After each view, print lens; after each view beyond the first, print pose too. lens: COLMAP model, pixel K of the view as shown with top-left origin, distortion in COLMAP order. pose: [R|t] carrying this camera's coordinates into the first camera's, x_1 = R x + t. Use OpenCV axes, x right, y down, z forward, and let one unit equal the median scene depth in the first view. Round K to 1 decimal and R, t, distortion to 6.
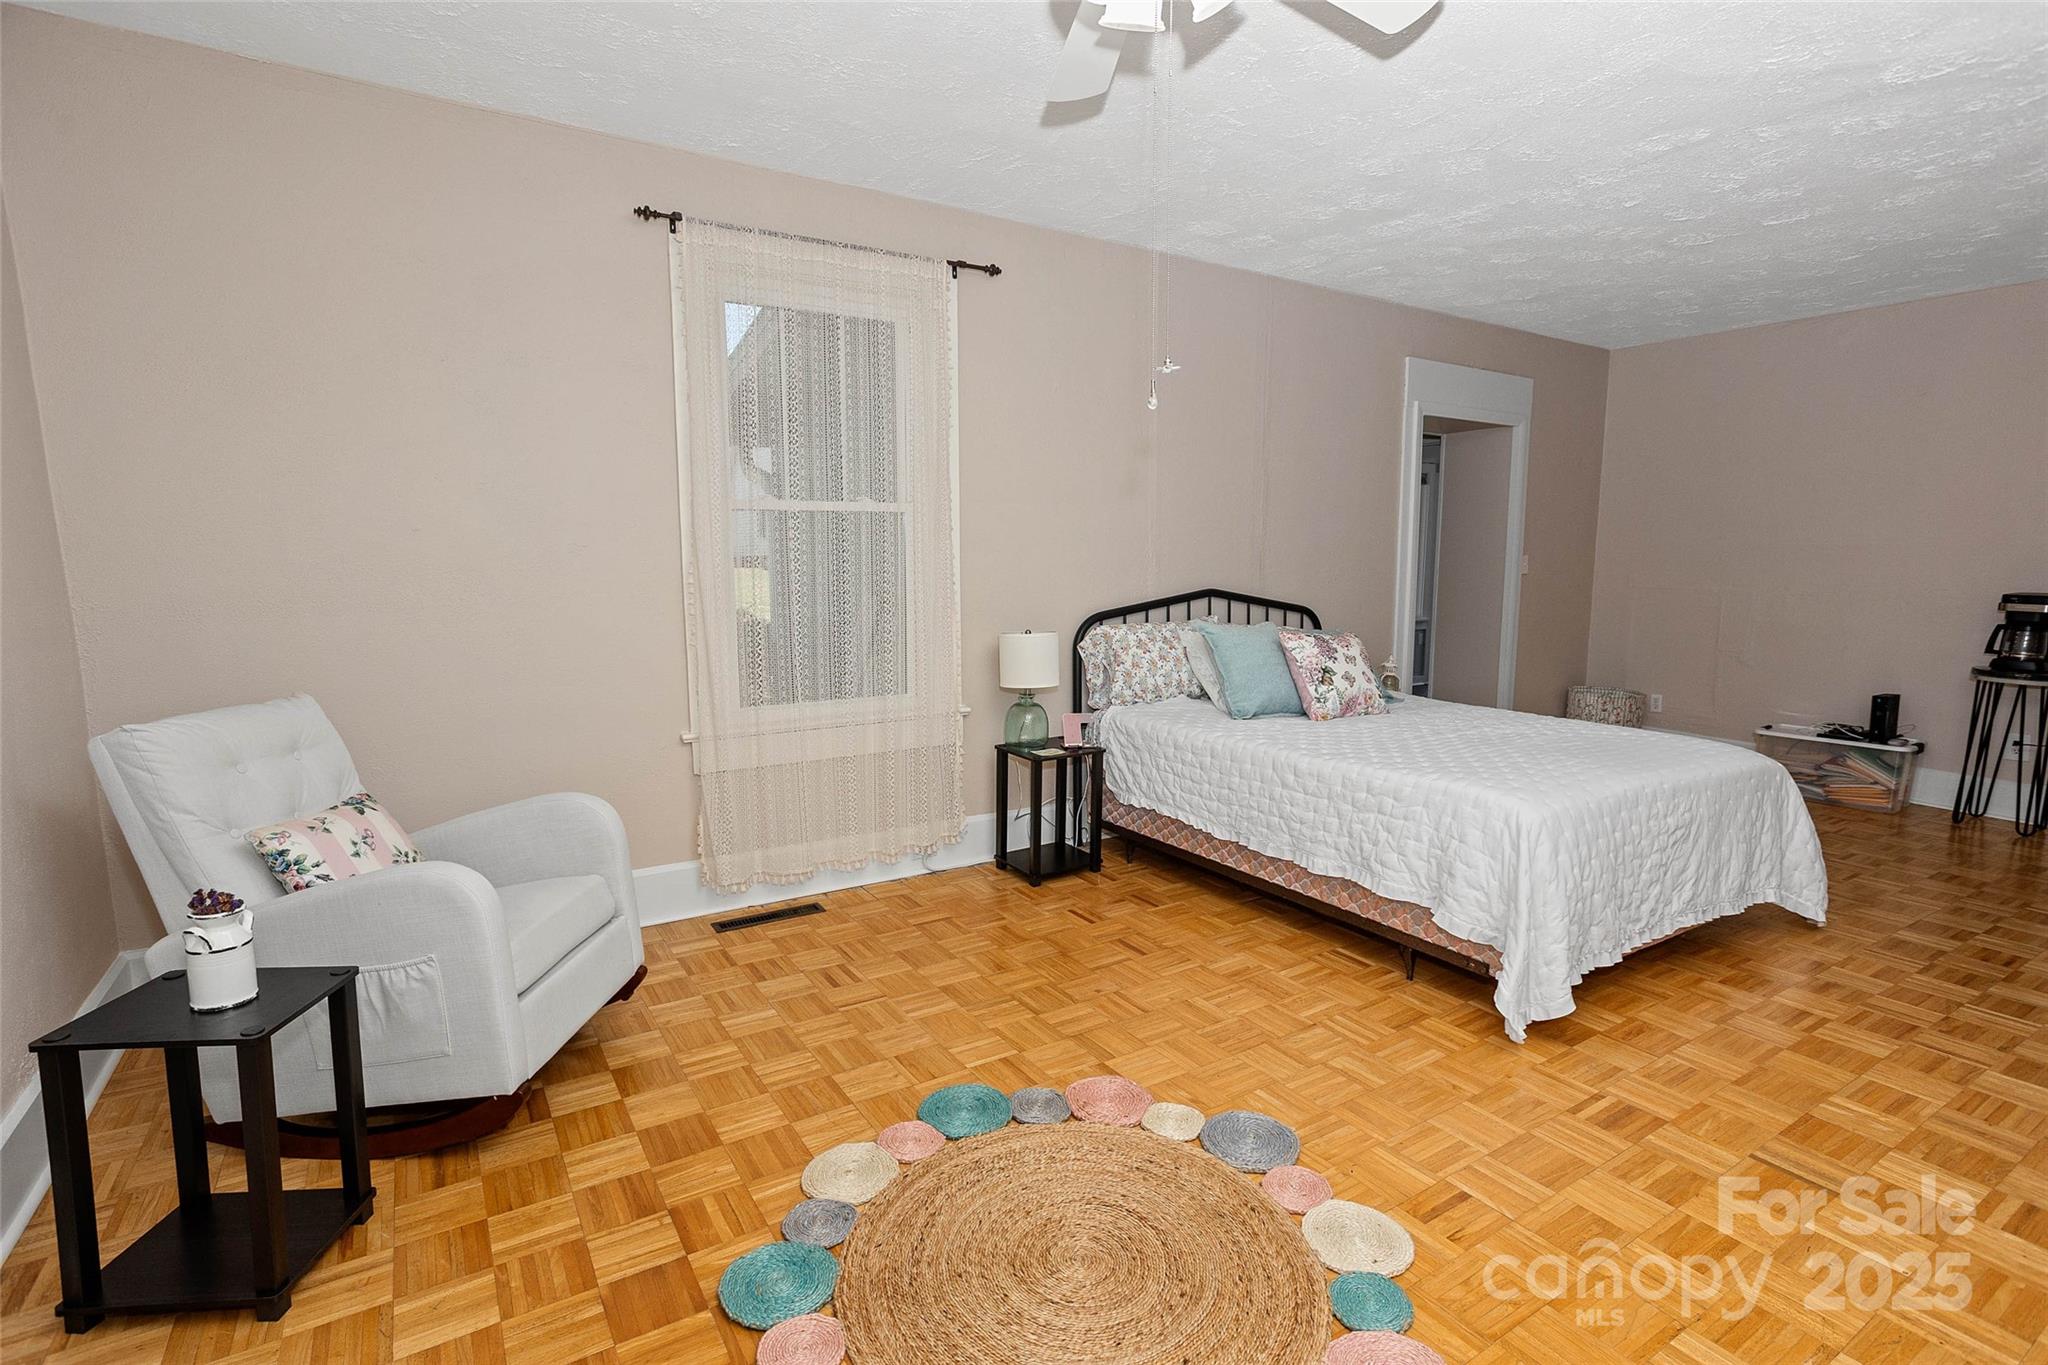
lens RADIAL K [[1000.4, 0, 1023.5], [0, 1000.4, 693.5], [0, 0, 1]] dist [-0.040383, 0.033608]
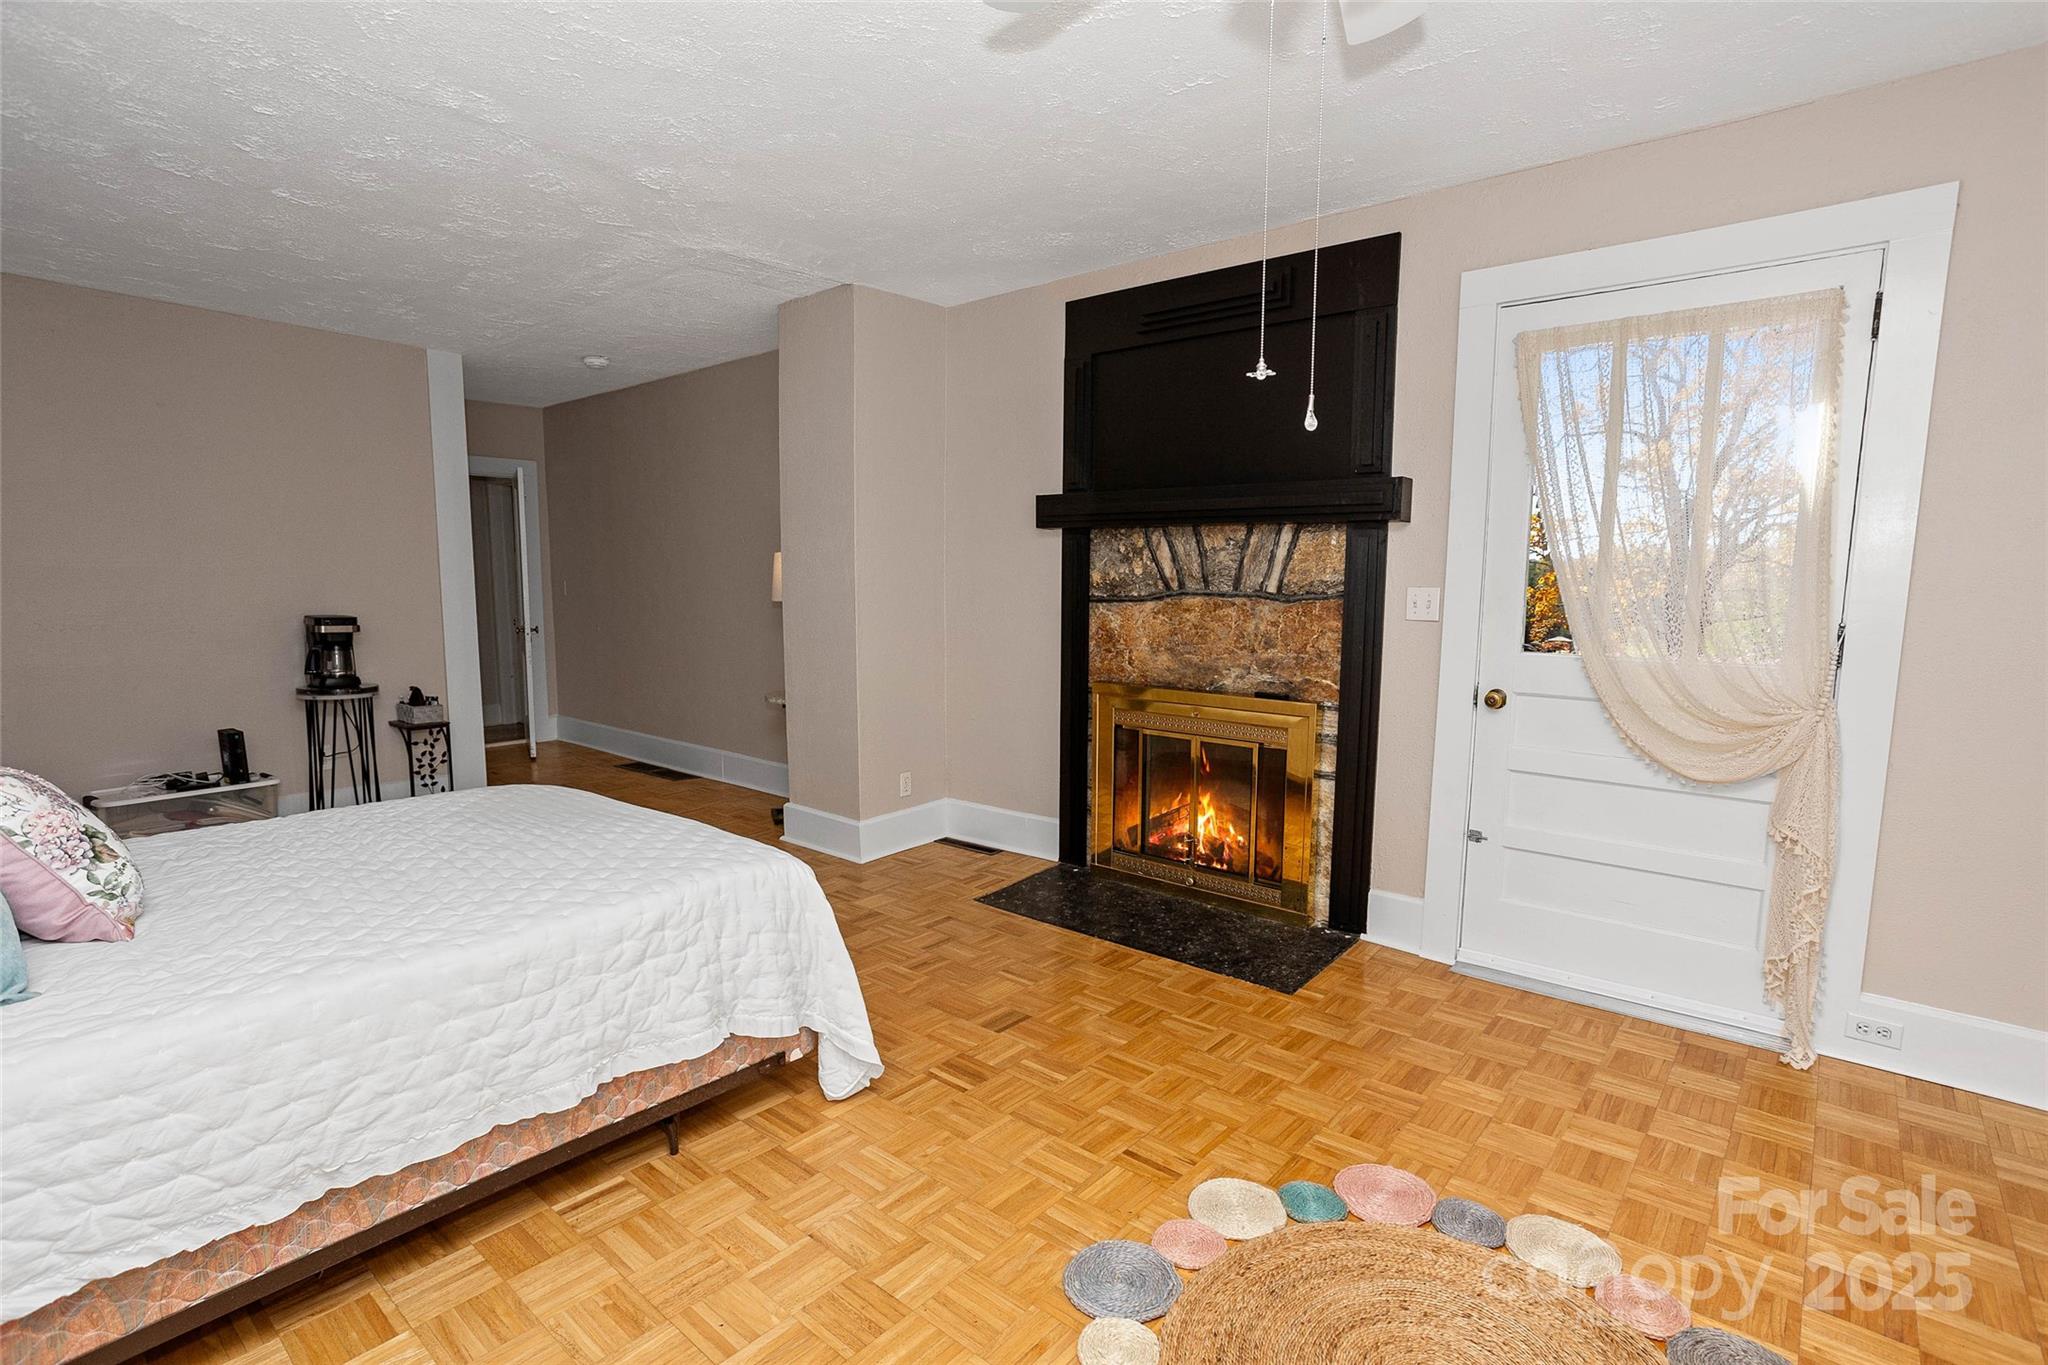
lens RADIAL K [[1000.4, 0, 1023.5], [0, 1000.4, 693.5], [0, 0, 1]] dist [-0.040383, 0.033608]
pose [[-0.298075, -0.118632, 0.947142, -0.327270], [0.128182, 0.978285, 0.162873, -0.129408], [-0.945897, 0.169955, -0.276396, 0.806100]]
